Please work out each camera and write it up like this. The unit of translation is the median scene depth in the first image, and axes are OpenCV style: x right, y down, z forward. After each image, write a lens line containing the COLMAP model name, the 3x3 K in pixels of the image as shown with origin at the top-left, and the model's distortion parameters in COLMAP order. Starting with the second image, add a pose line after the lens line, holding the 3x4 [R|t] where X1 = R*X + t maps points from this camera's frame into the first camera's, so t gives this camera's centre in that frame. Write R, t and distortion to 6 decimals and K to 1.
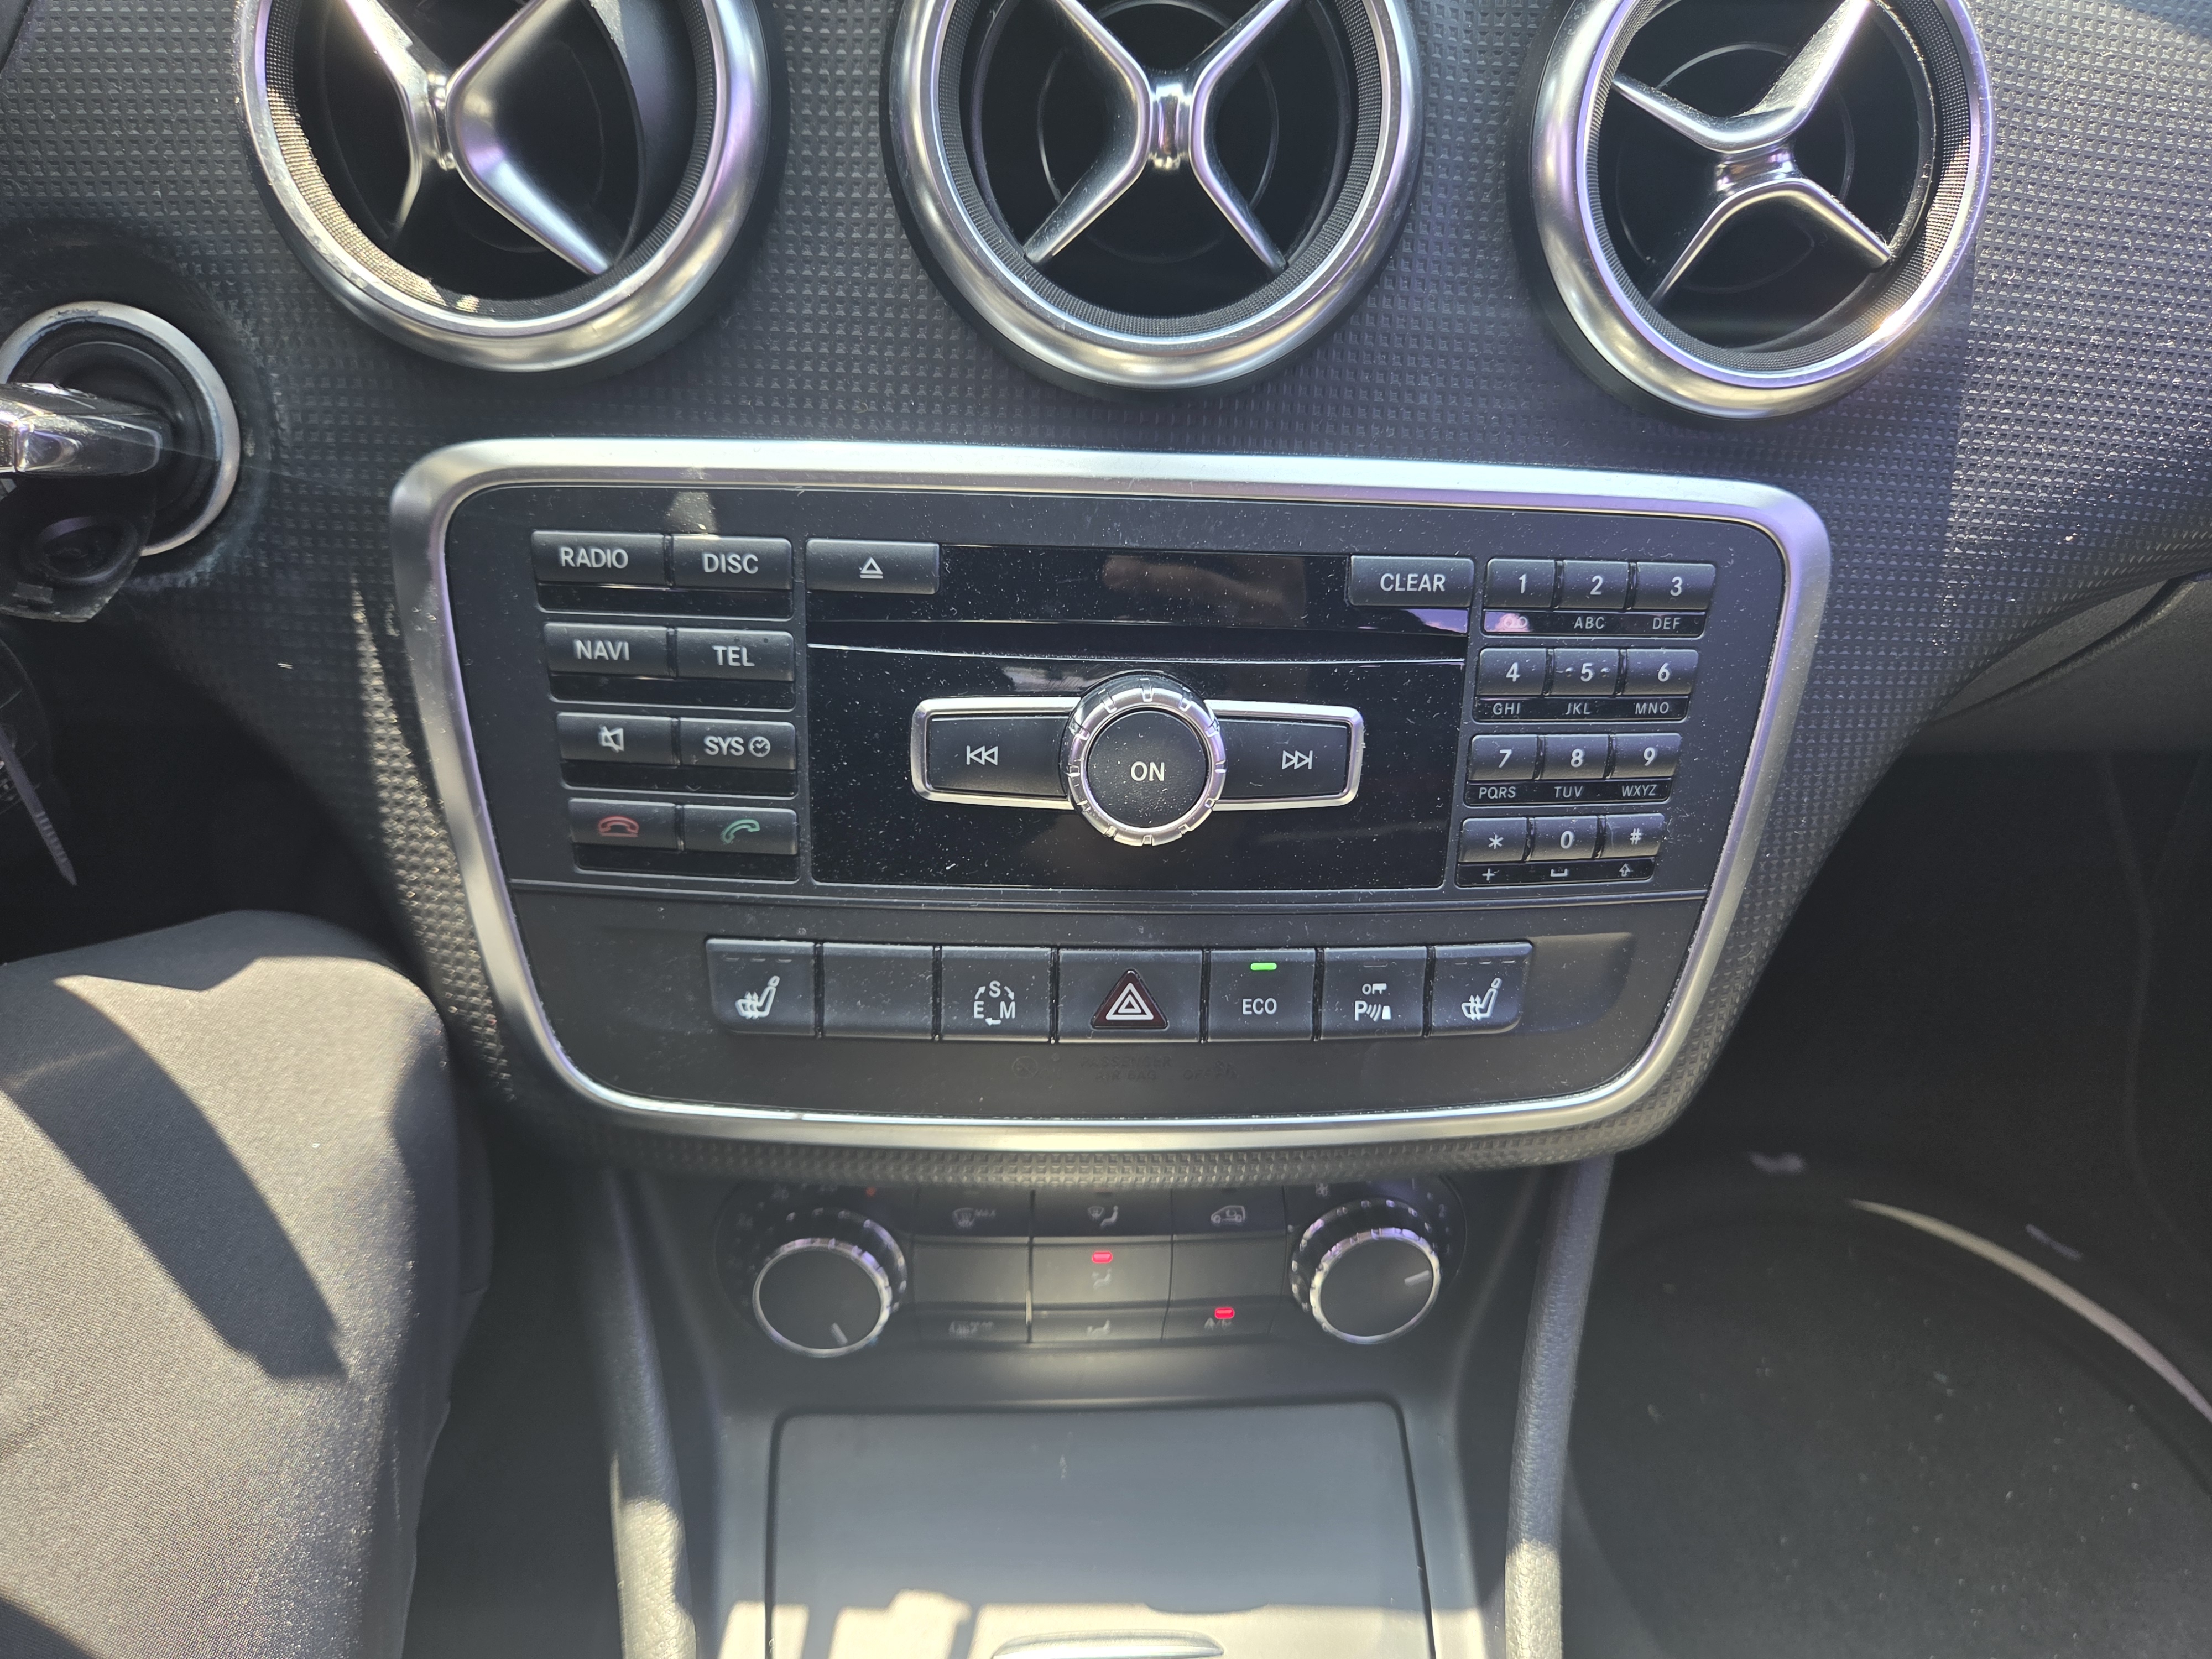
lens RADIAL K [[1514.7, 0, 1107.0], [0, 1514.7, 854.7], [0, 0, 1]] dist [0.047260, -0.065034]
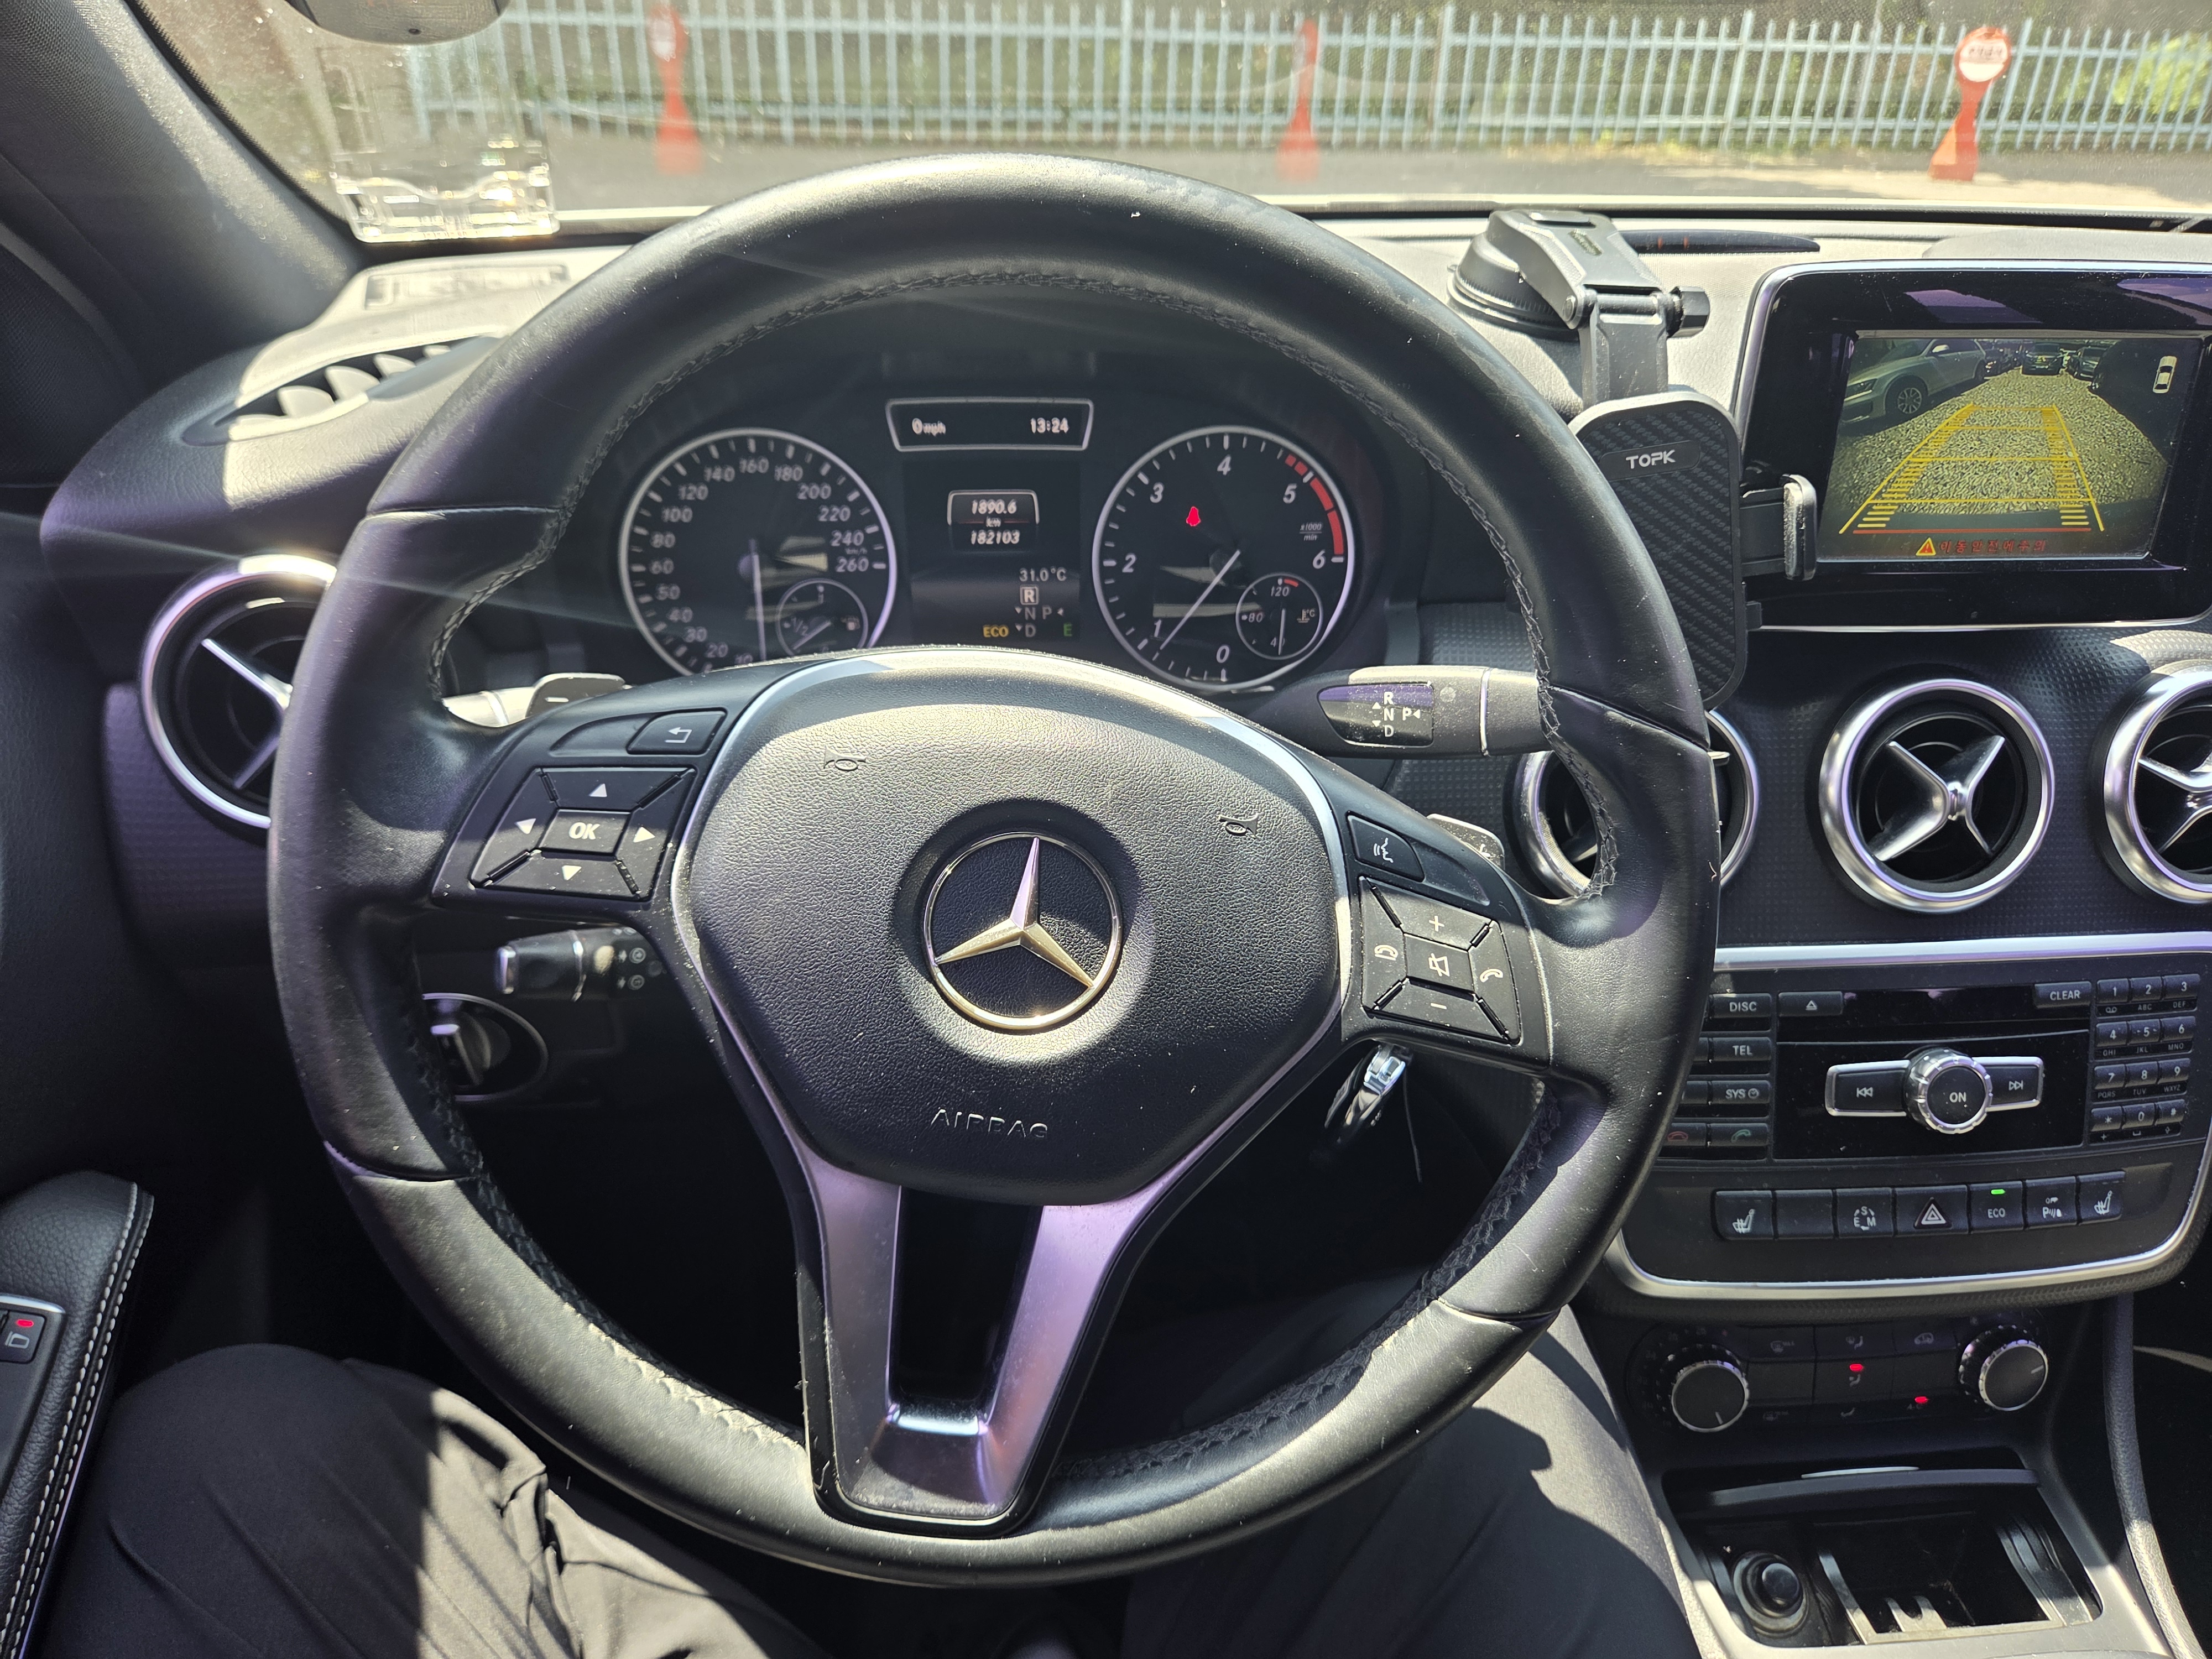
lens RADIAL K [[1504.8, 0, 1088.8], [0, 1504.8, 834.3], [0, 0, 1]] dist [0.046751, -0.057458]
pose [[0.998408, -0.054859, -0.013104, -1.005741], [0.052112, 0.986094, -0.157806, -0.130633], [0.021579, 0.156872, 0.987383, -1.010782]]
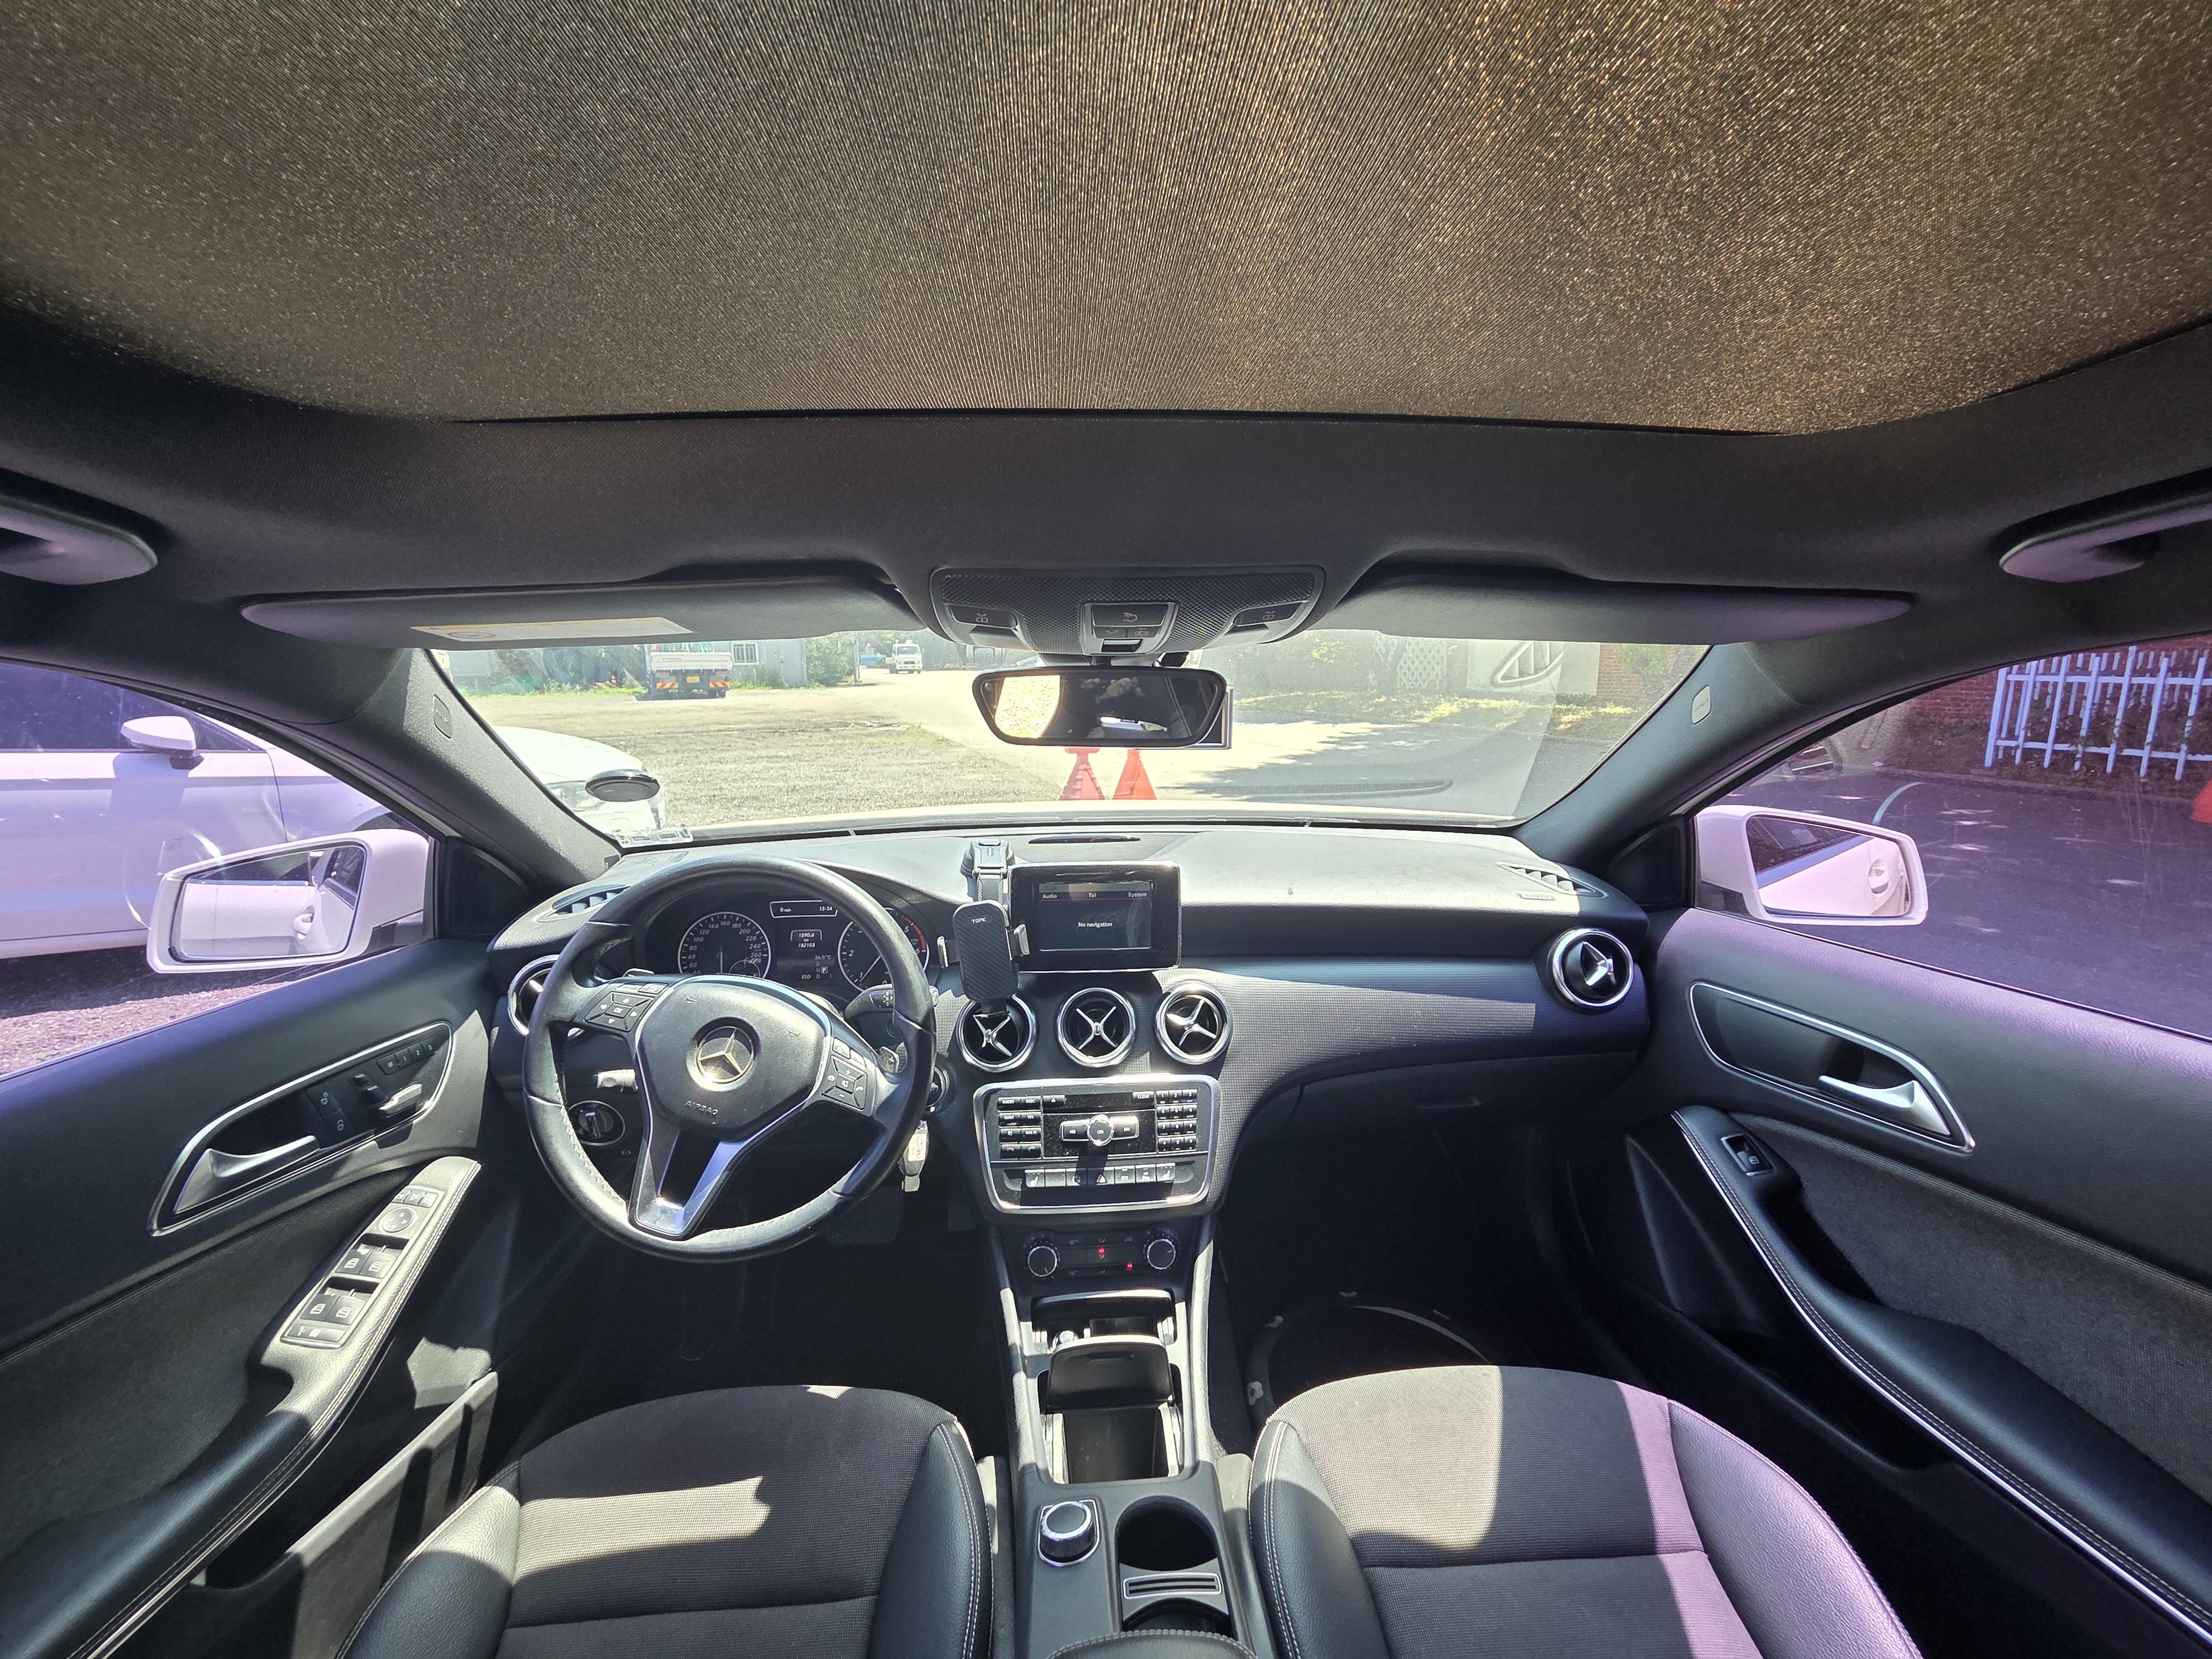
lens RADIAL K [[920.4, 0, 1116.2], [0, 920.4, 818.9], [0, 0, 1]] dist [0.000127, -0.000179]
pose [[0.997497, -0.070528, -0.005115, 0.178397], [0.060116, 0.883872, -0.463849, 0.499337], [0.037235, 0.462381, 0.885899, -2.559680]]
